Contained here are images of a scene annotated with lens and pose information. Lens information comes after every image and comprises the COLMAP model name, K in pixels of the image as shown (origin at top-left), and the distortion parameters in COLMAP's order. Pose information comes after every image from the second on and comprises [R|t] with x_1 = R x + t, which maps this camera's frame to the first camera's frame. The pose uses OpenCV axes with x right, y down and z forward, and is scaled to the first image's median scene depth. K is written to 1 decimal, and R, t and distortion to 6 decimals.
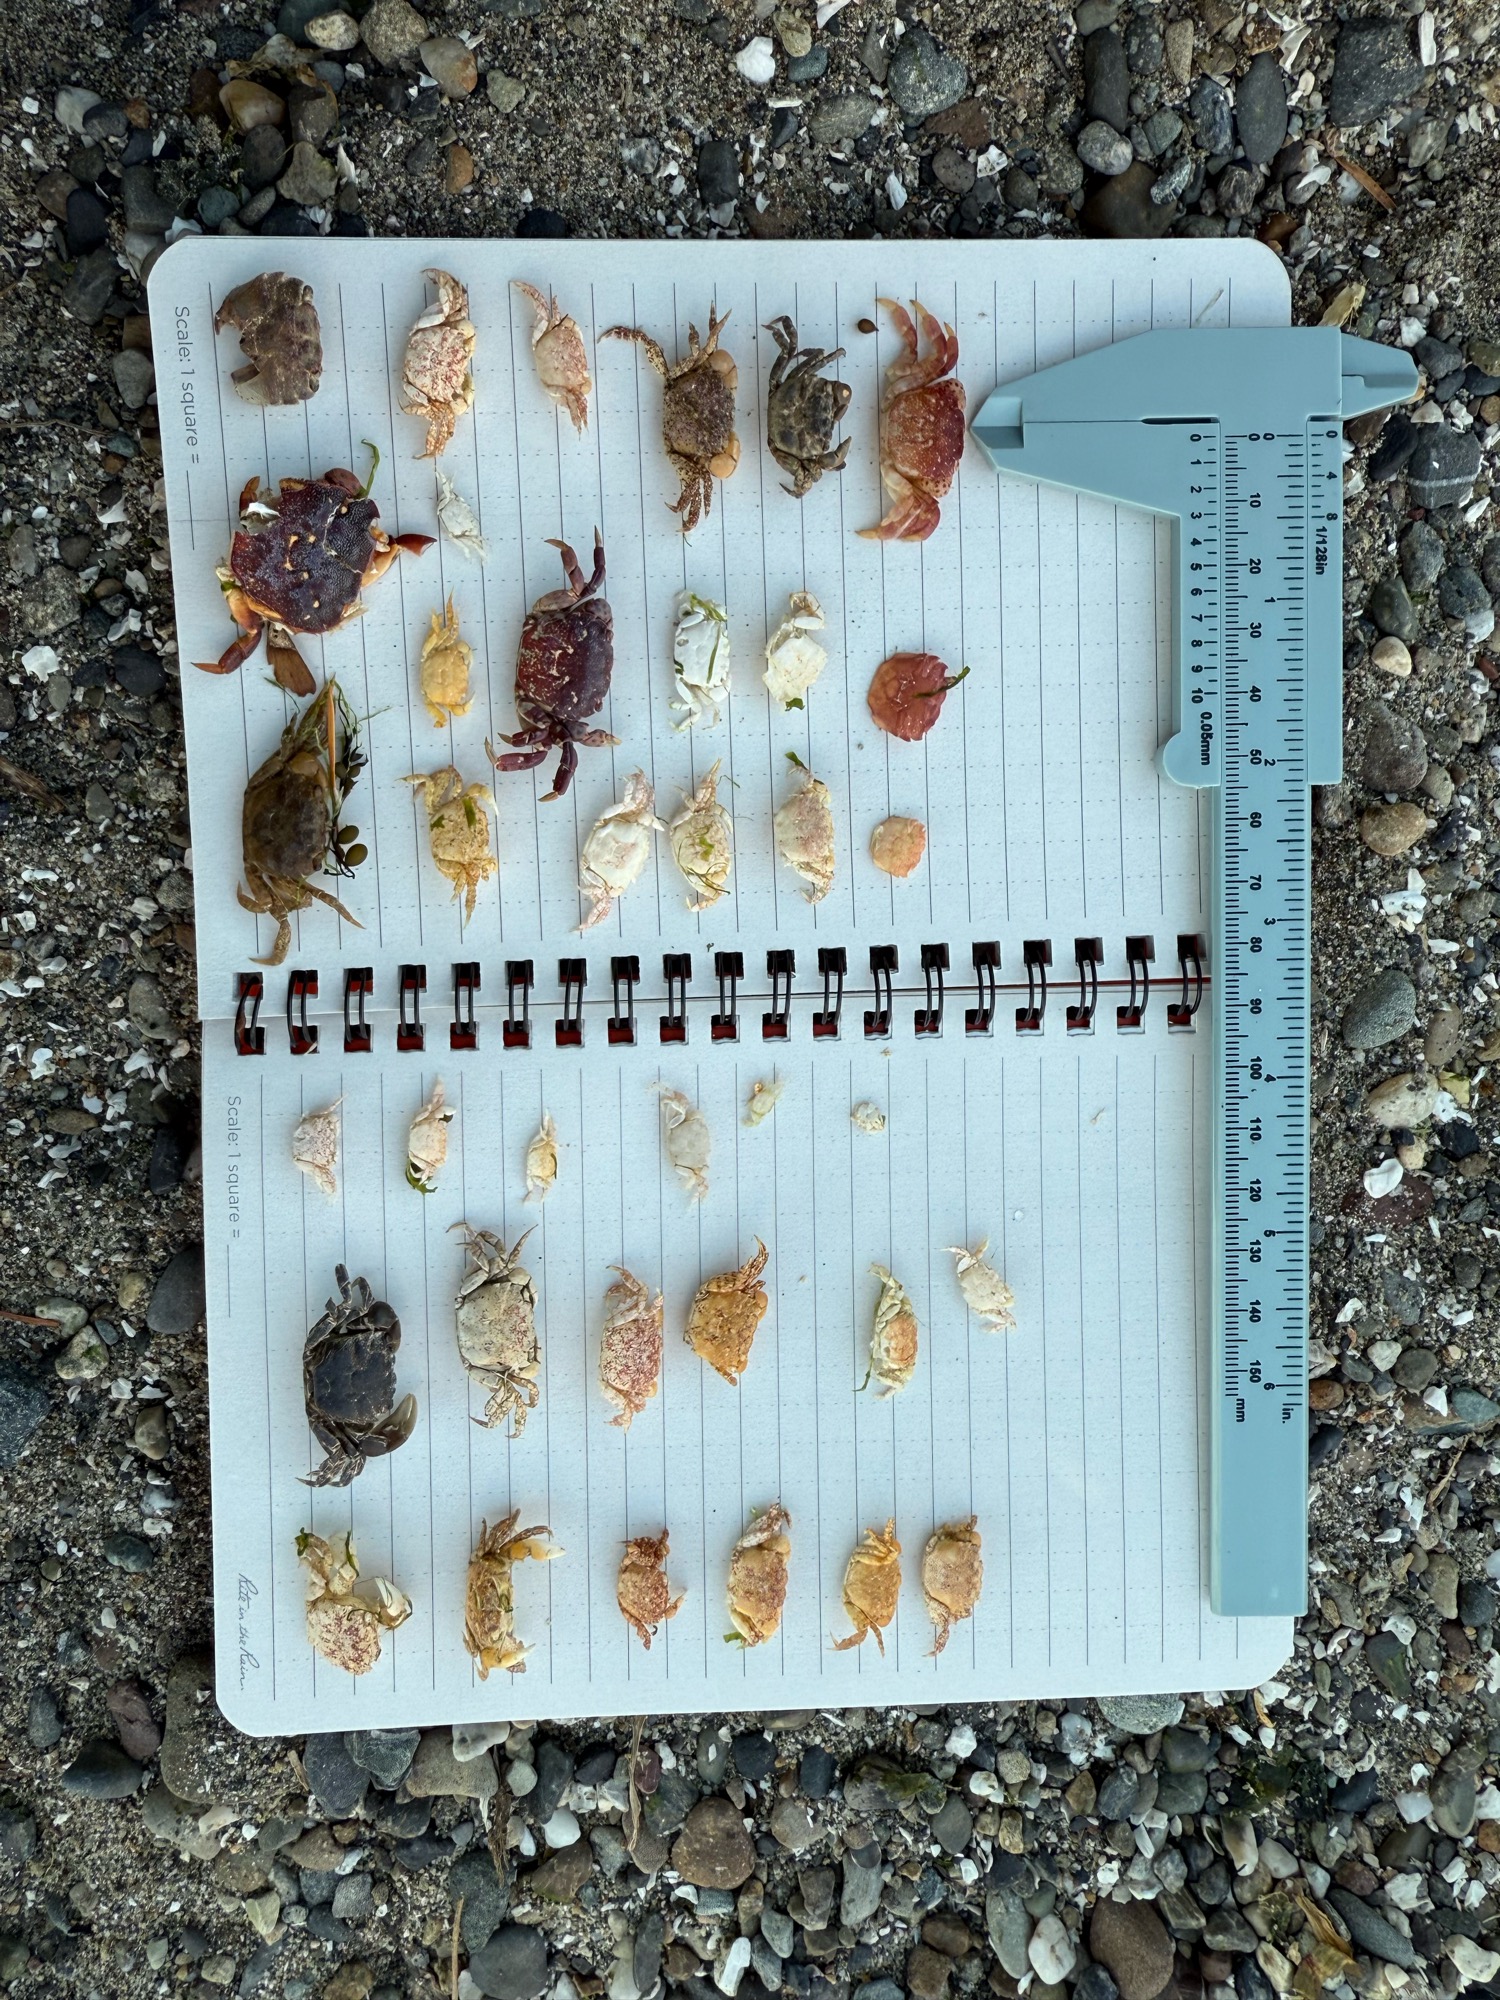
lens RADIAL K [[1472.1, 0, 749.0], [0, 1472.1, 923.6], [0, 0, 1]] dist [-0.003535, 0.003837]
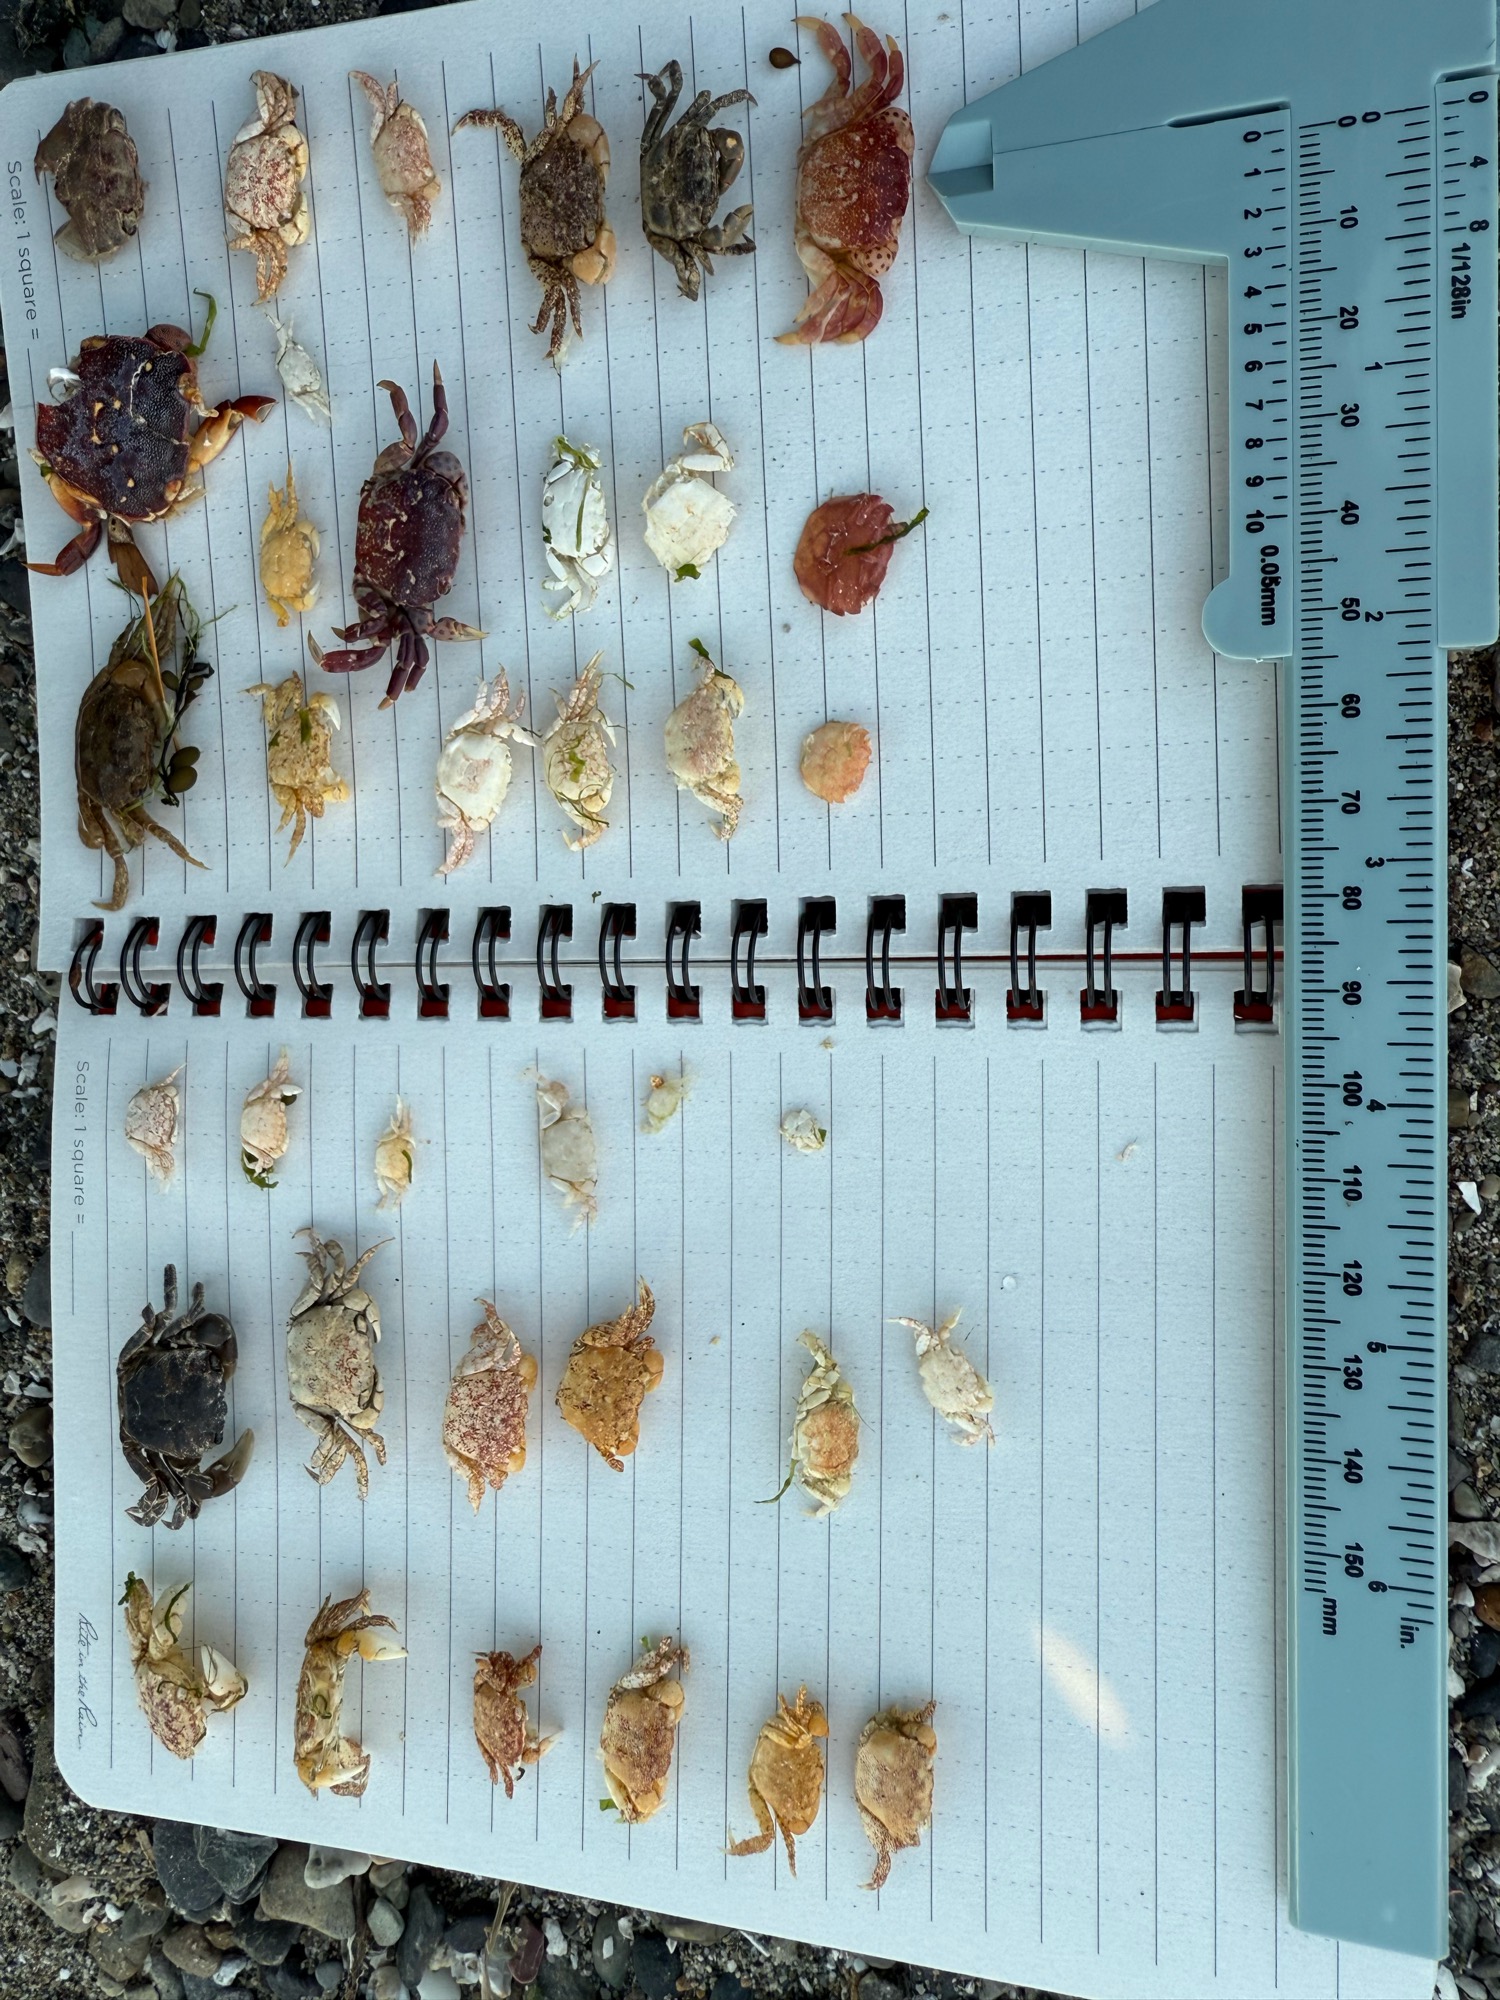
lens RADIAL K [[1472.1, 0, 743.5], [0, 1472.1, 918.4], [0, 0, 1]] dist [-0.003535, 0.003837]
pose [[0.944624, 0.012855, -0.327903, 0.301293], [-0.020943, 0.999557, -0.021145, 0.042295], [0.327486, 0.026841, 0.944475, 0.296221]]
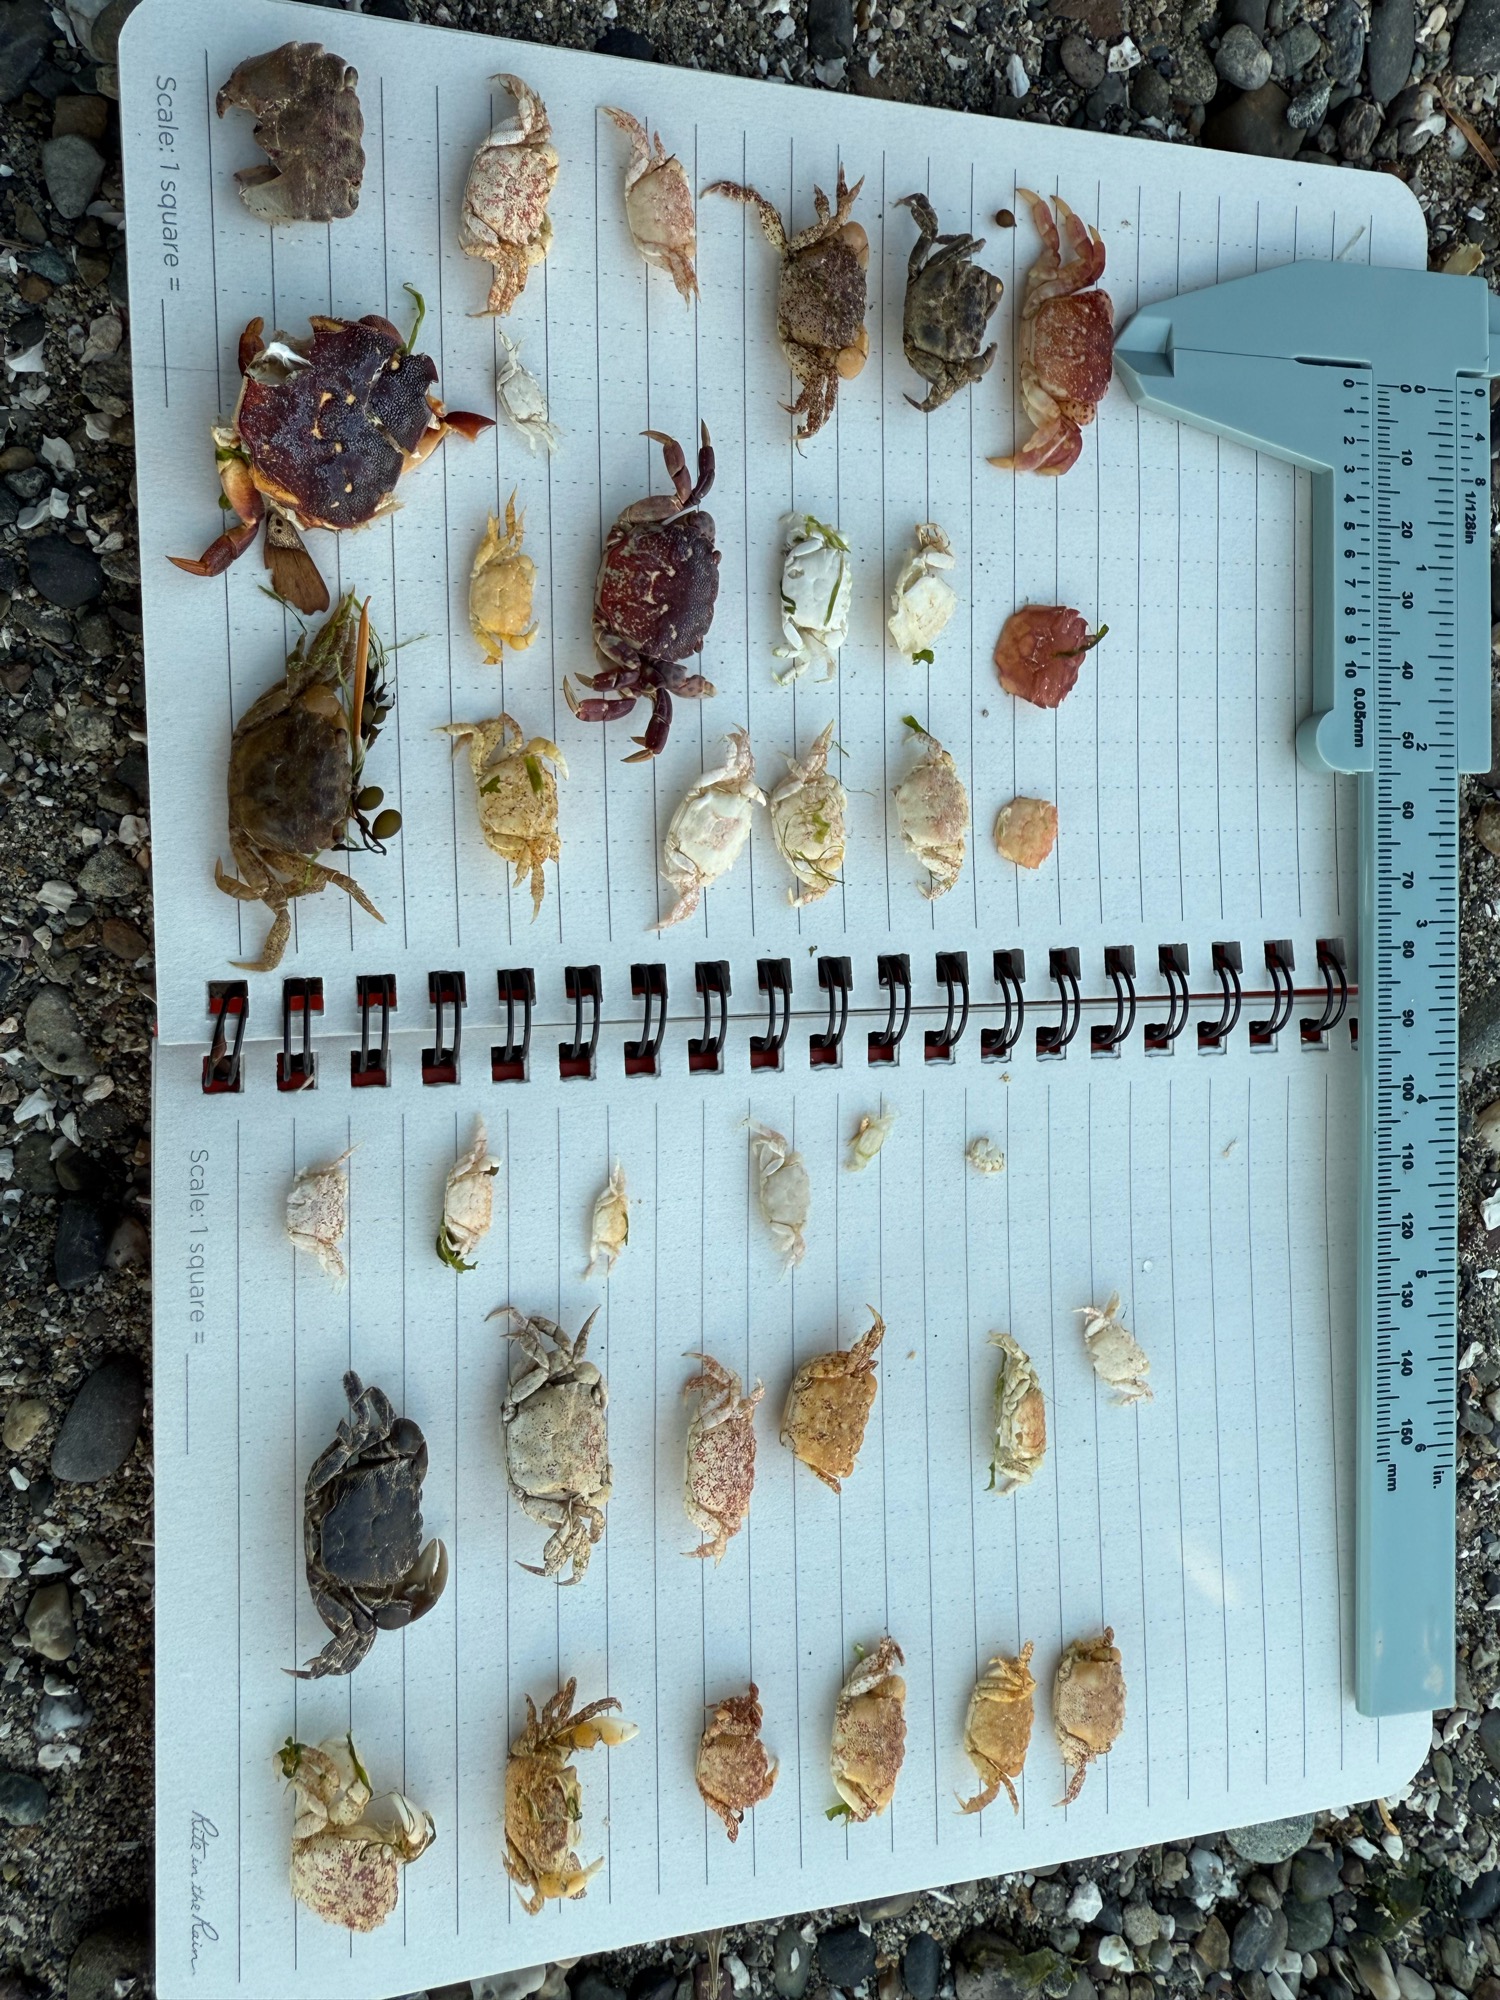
lens RADIAL K [[1472.1, 0, 760.0], [0, 1472.1, 921.2], [0, 0, 1]] dist [-0.003535, 0.003837]
pose [[0.975139, 0.007868, 0.221454, -0.236321], [0.000743, 0.999248, -0.038773, 0.031287], [-0.221593, 0.037974, 0.974400, 0.212674]]
